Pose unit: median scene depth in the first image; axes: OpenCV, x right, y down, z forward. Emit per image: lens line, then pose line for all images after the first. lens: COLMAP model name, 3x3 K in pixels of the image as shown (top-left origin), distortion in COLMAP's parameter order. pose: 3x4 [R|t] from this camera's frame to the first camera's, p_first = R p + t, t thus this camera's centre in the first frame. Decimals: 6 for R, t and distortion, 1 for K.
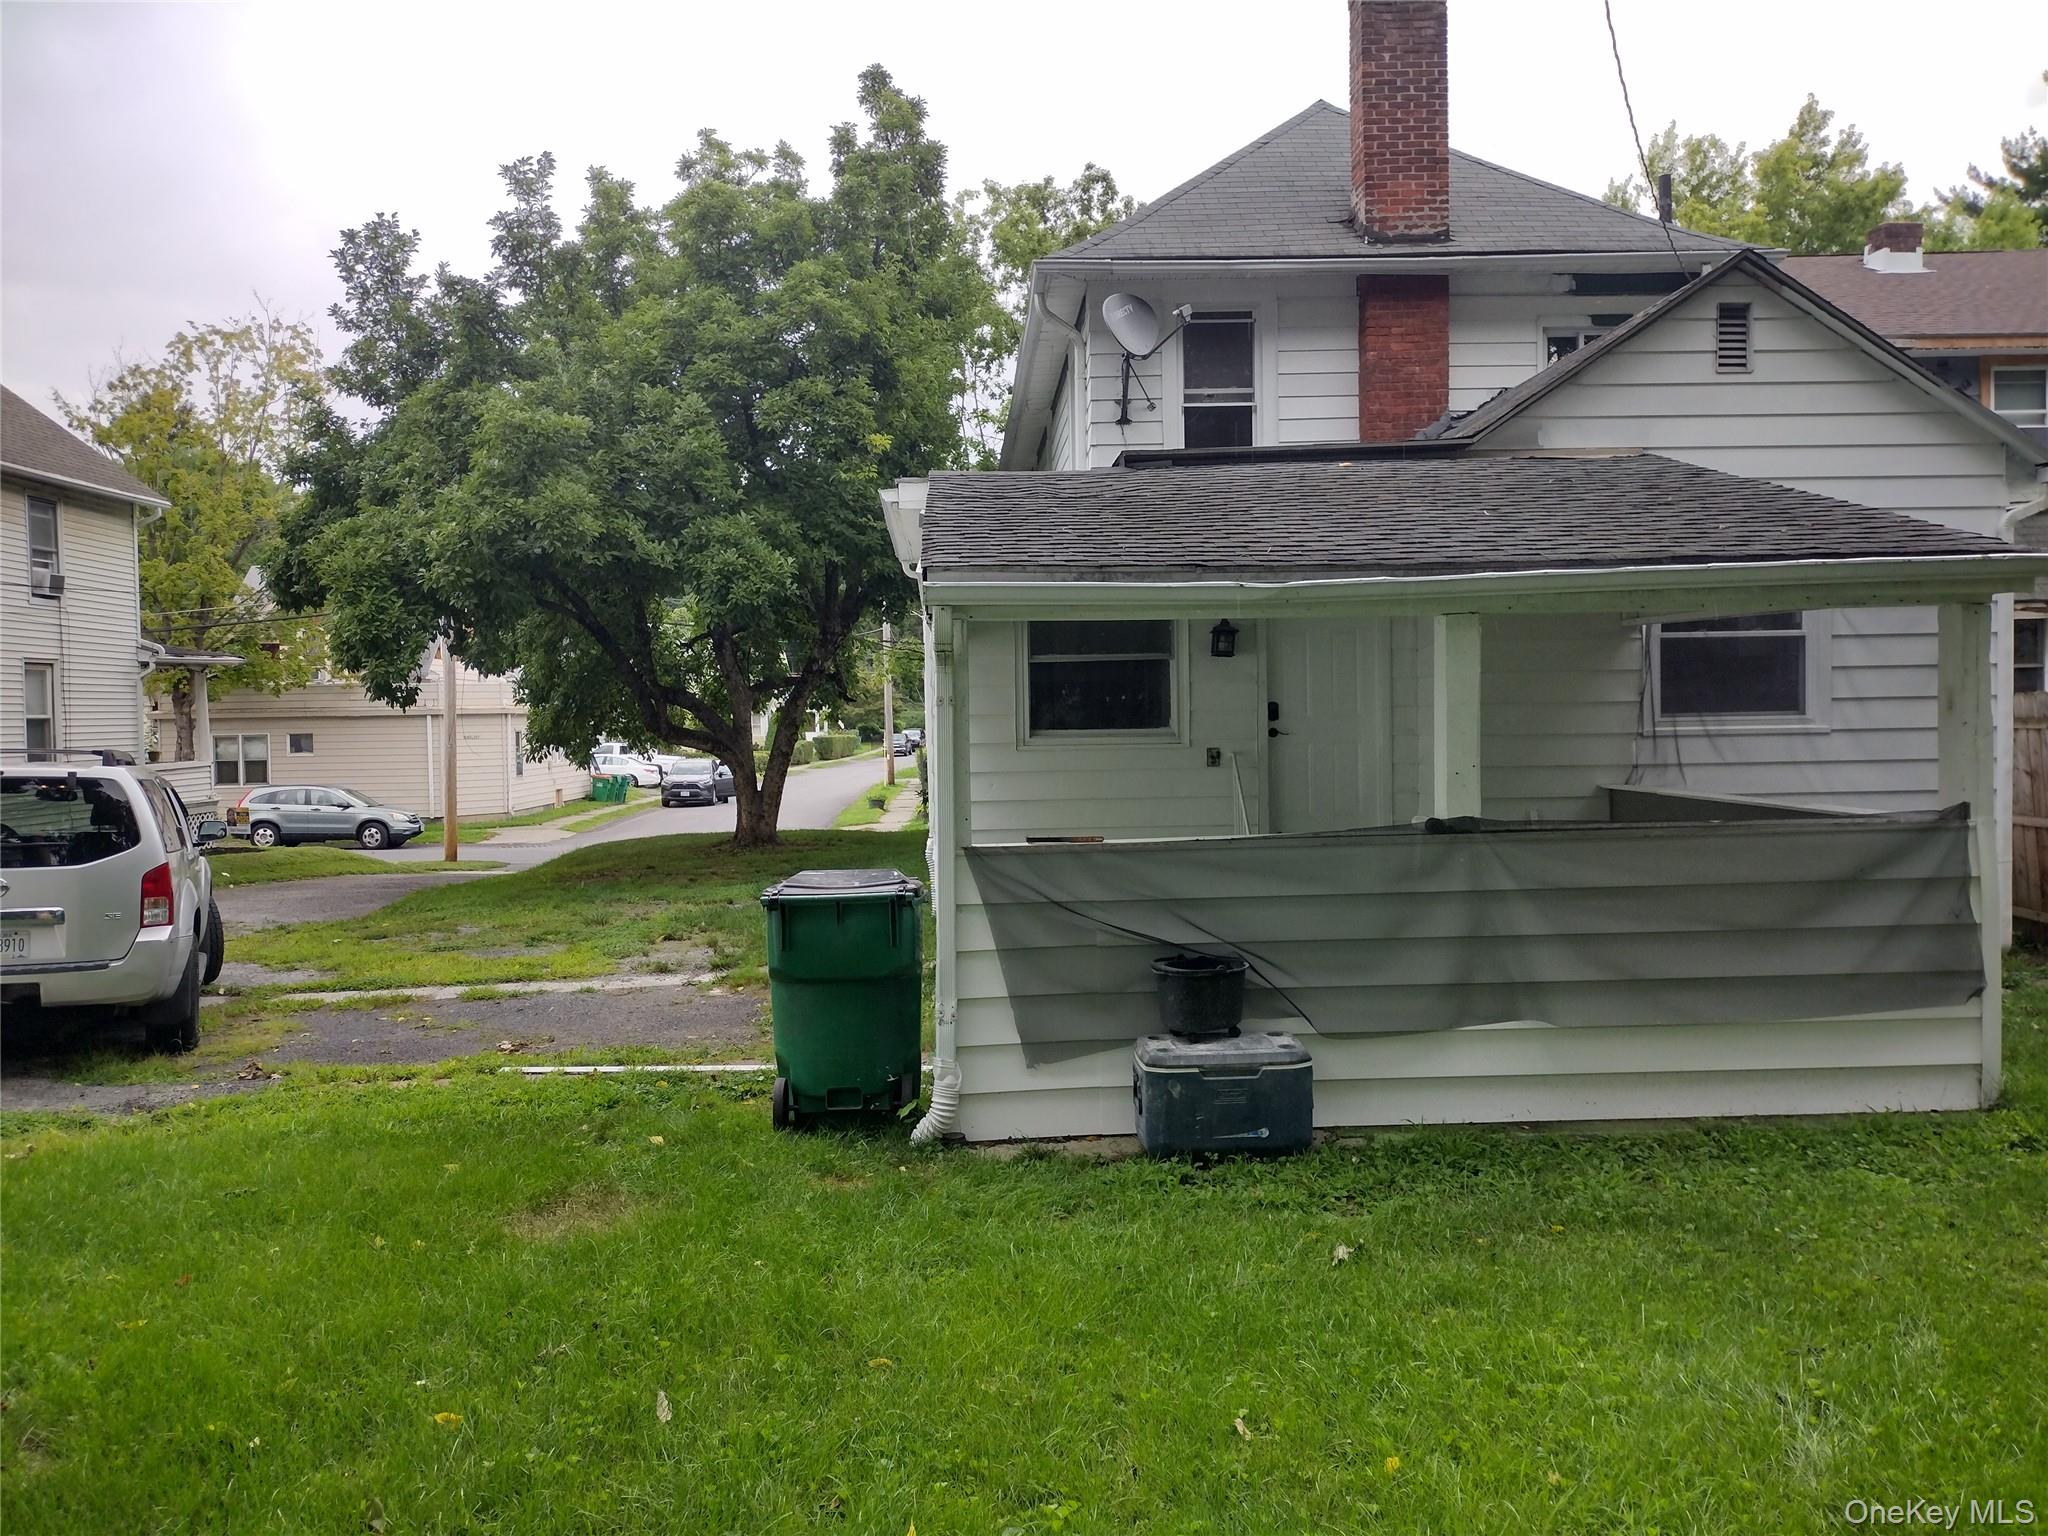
lens RADIAL K [[1550.7, 0, 1024.0], [0, 1550.7, 768.0], [0, 0, 1]] dist [0.062620, -0.096961]
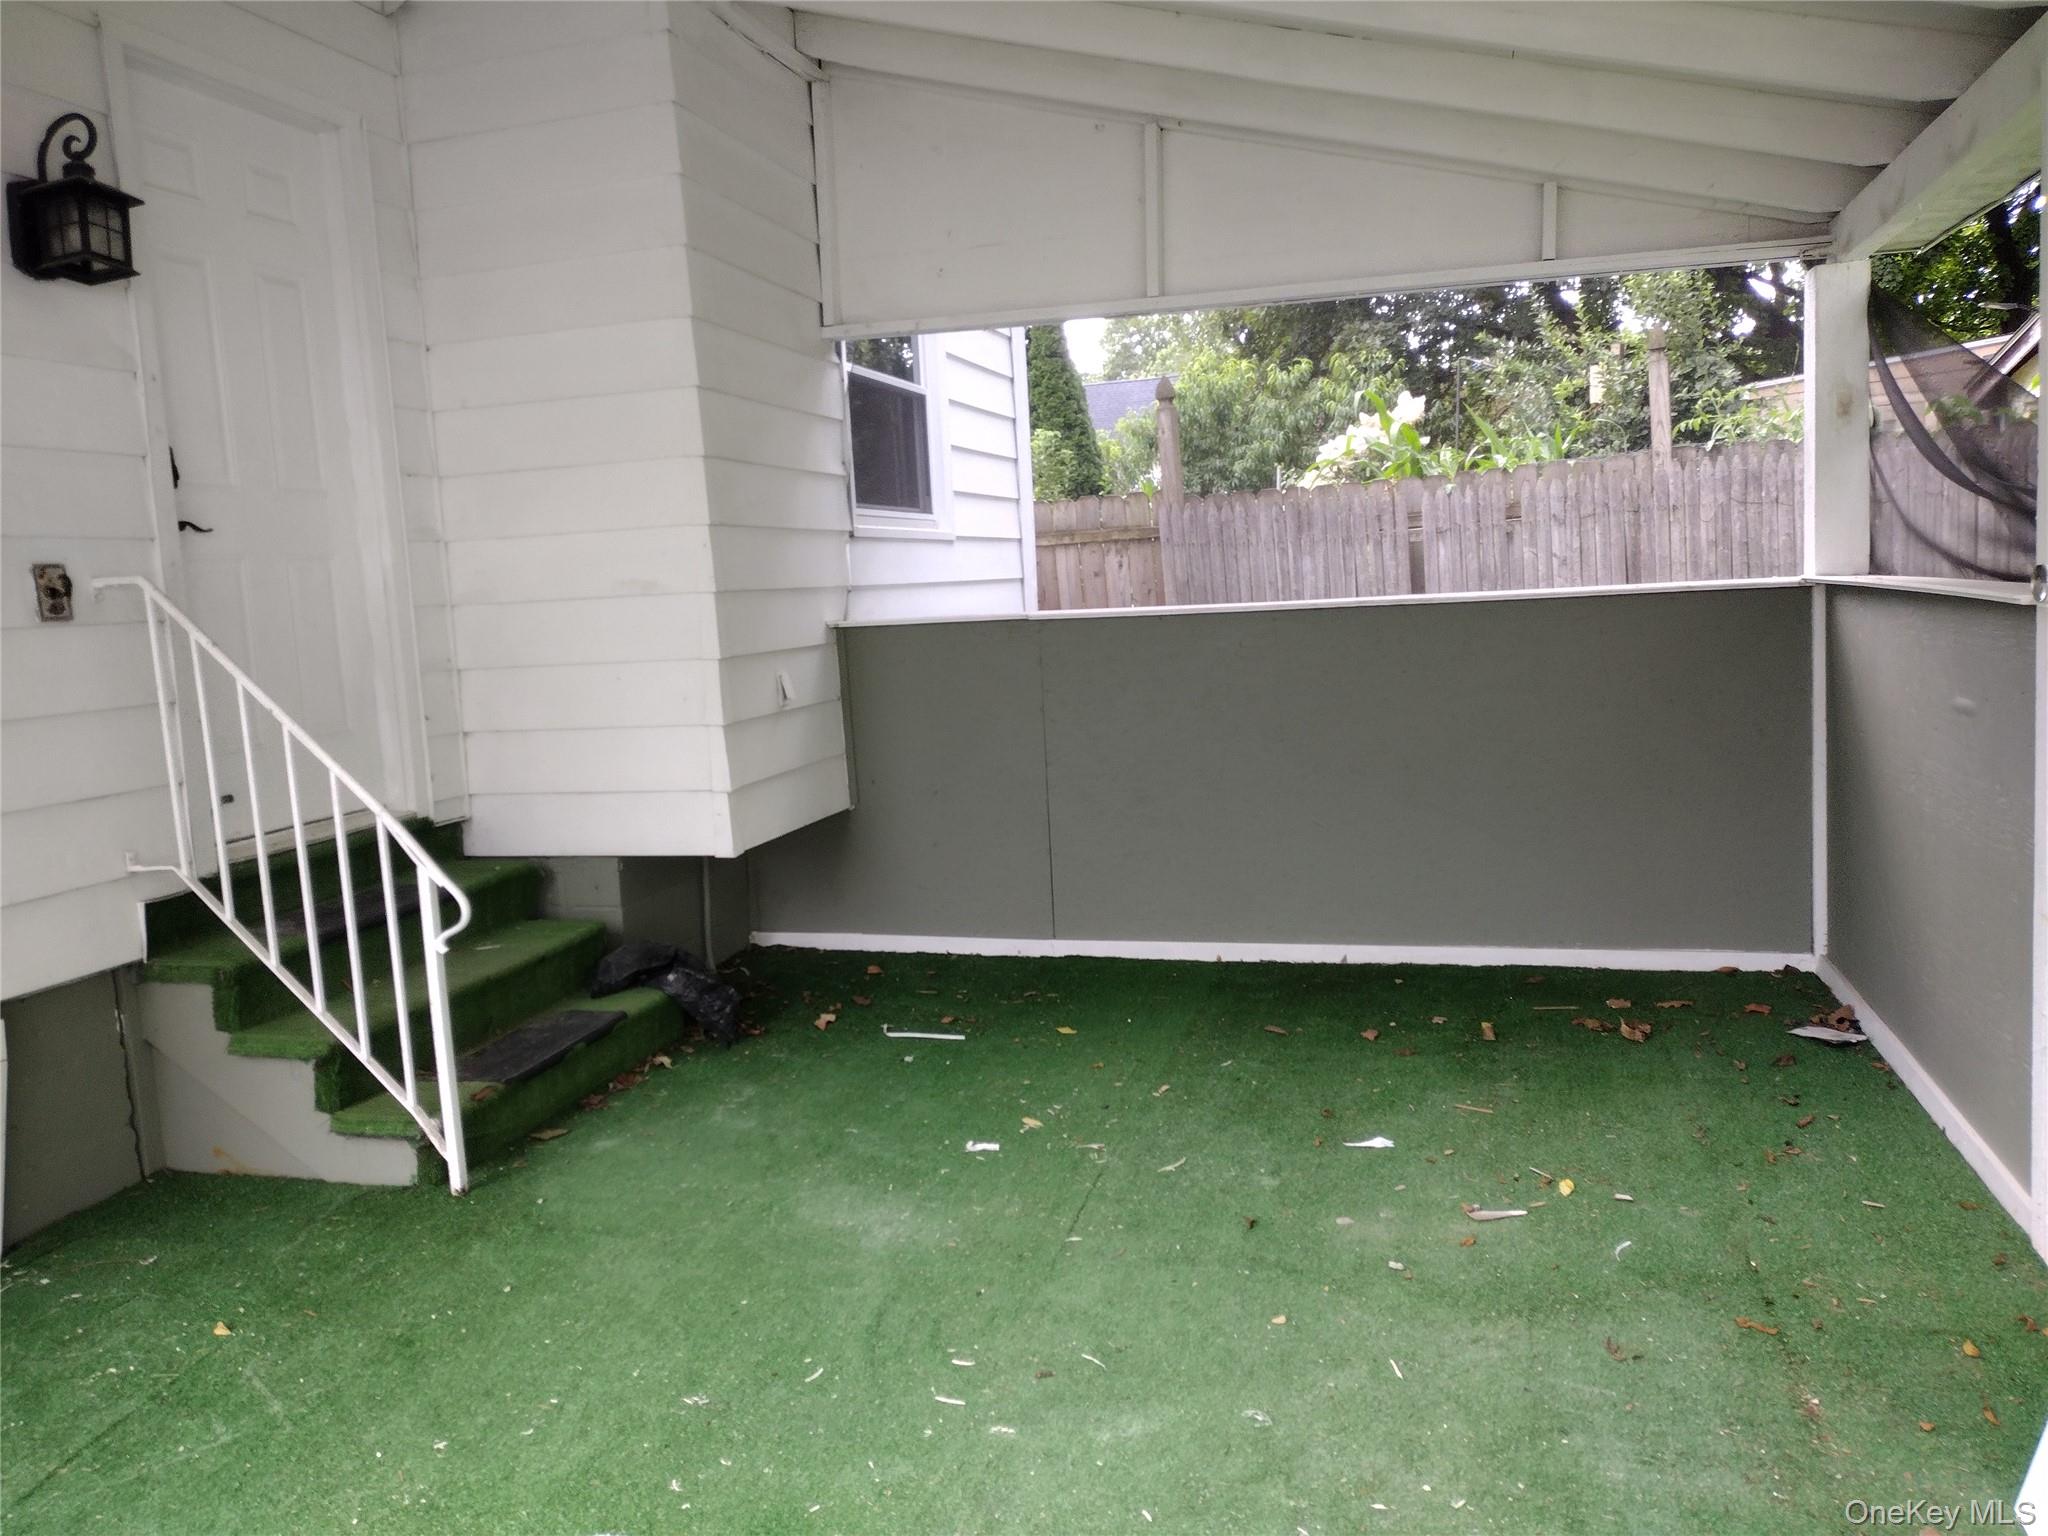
lens RADIAL K [[1562.3, 0, 1024.0], [0, 1562.3, 768.0], [0, 0, 1]] dist [0.094011, -0.118719]
pose [[0.316608, -0.113372, 0.941757, -0.148293], [0.072335, 0.992826, 0.095202, 0.013919], [-0.945794, 0.037981, 0.322538, 0.743842]]
